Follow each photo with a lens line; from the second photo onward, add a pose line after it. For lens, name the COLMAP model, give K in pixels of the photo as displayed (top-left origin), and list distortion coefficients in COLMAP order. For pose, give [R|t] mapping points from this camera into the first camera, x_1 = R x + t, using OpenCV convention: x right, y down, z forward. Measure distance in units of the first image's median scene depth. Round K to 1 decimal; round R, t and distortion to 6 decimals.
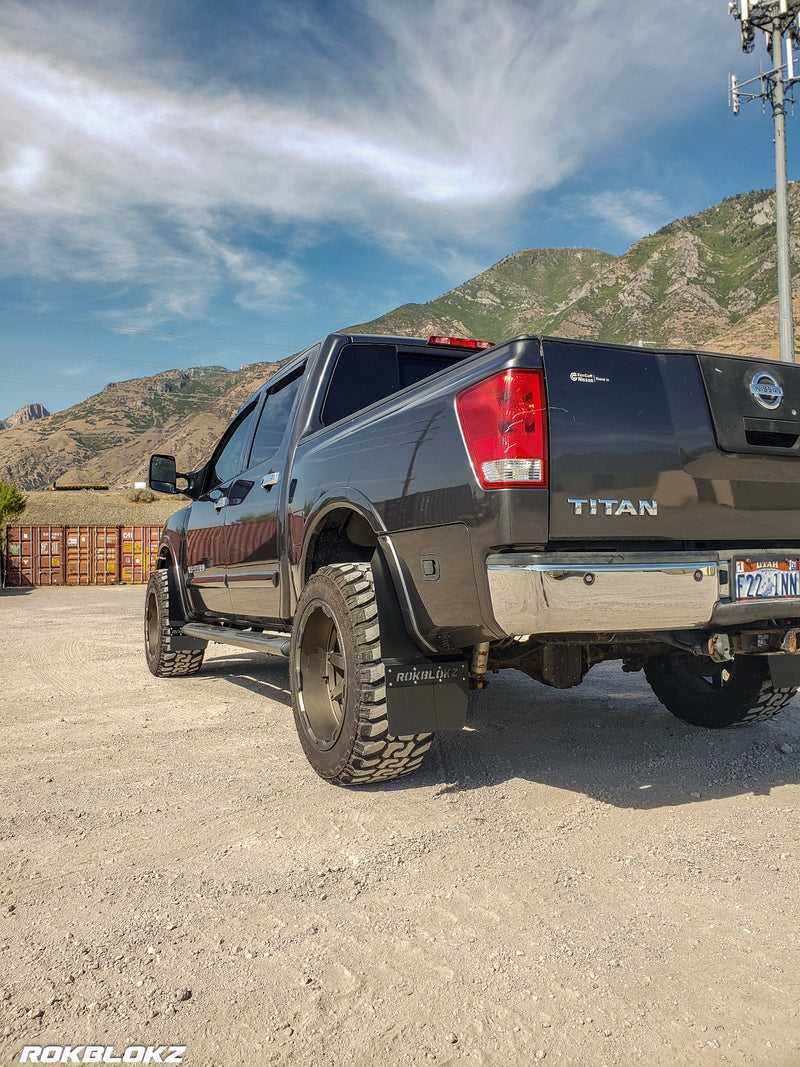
lens RADIAL K [[844.8, 0, 416.9], [0, 844.8, 525.5], [0, 0, 1]] dist [0.030091, -0.007253]
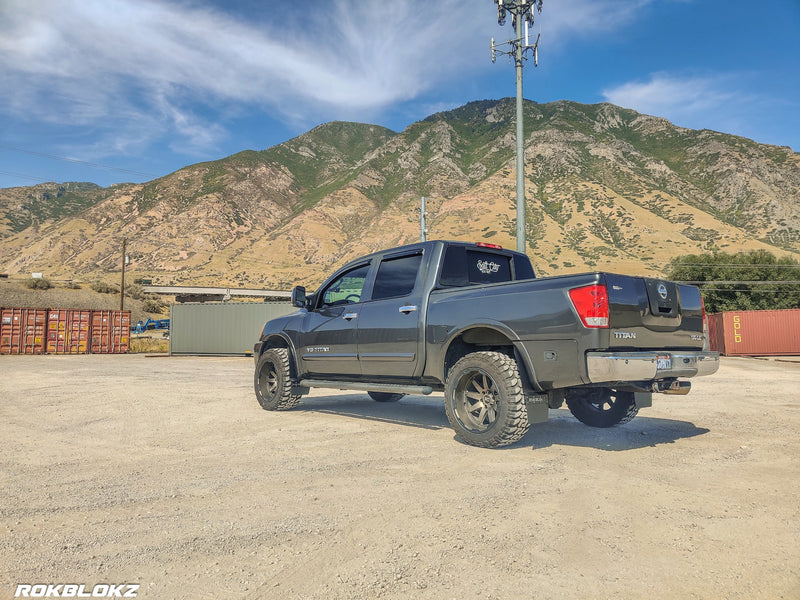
lens RADIAL K [[607.7, 0, 400.0], [0, 607.7, 297.5], [0, 0, 1]] dist [0.042735, -0.021823]
pose [[0.968416, 0.042136, 0.245755, -0.745013], [-0.034671, 0.998799, -0.034624, -0.039537], [-0.246918, 0.025009, 0.968714, -0.568508]]
